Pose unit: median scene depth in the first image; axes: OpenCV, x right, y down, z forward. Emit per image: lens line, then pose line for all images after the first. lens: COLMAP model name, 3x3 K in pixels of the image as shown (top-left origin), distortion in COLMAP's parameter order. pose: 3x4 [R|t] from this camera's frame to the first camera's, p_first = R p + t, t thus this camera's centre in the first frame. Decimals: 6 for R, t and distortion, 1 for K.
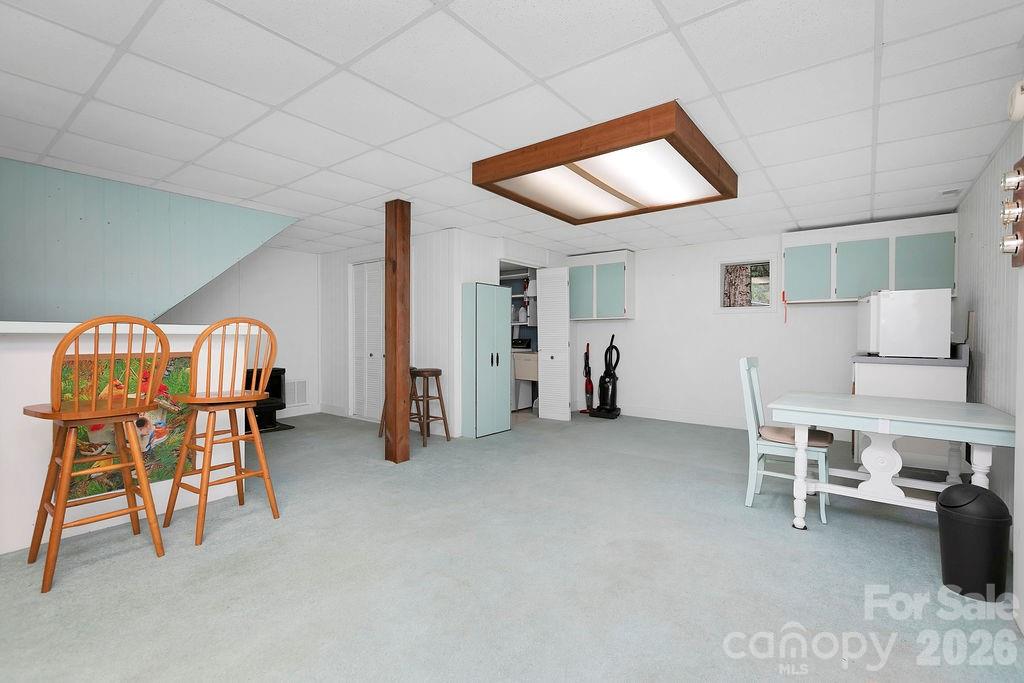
lens RADIAL K [[463.0, 0, 512.7], [0, 463.0, 341.7], [0, 0, 1]] dist [0.006115, 0.000107]
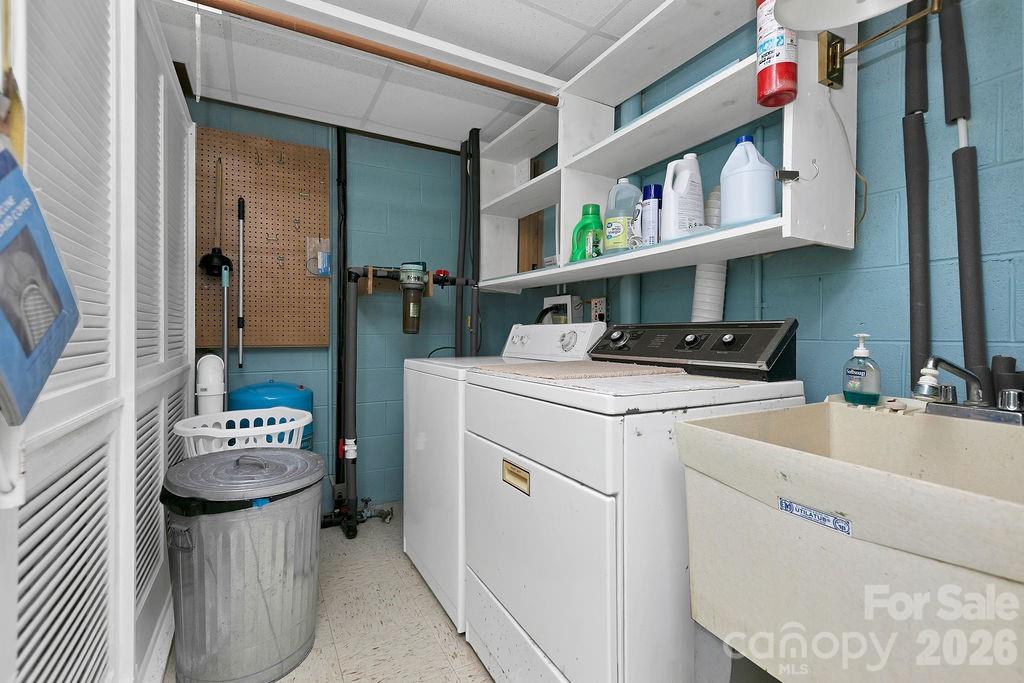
lens RADIAL K [[463.0, 0, 513.5], [0, 463.0, 344.7], [0, 0, 1]] dist [0.006115, 0.000107]
pose [[0.907454, 0.002915, -0.420141, 0.035749], [-0.009895, 0.999847, -0.014436, 0.013641], [0.420034, 0.017257, 0.907344, 1.912068]]
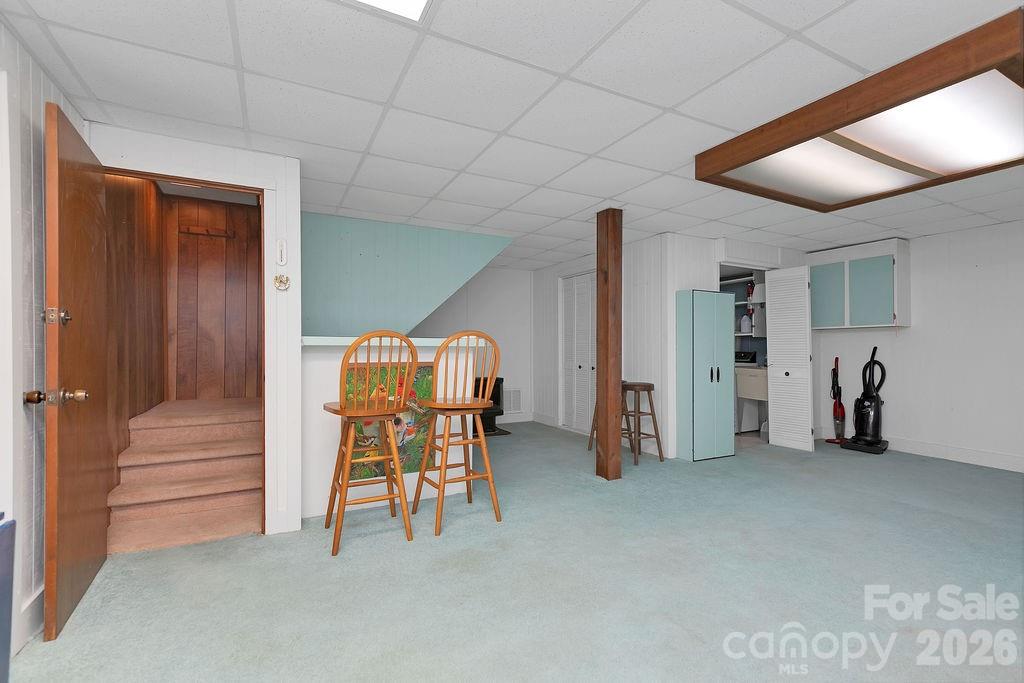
lens RADIAL K [[463.0, 0, 508.9], [0, 463.0, 344.7], [0, 0, 1]] dist [0.006115, 0.000107]
pose [[0.905403, -0.002031, -0.424547, -0.028562], [-0.006498, 0.999805, -0.018641, -0.000150], [0.424503, 0.019636, 0.905214, 0.034493]]
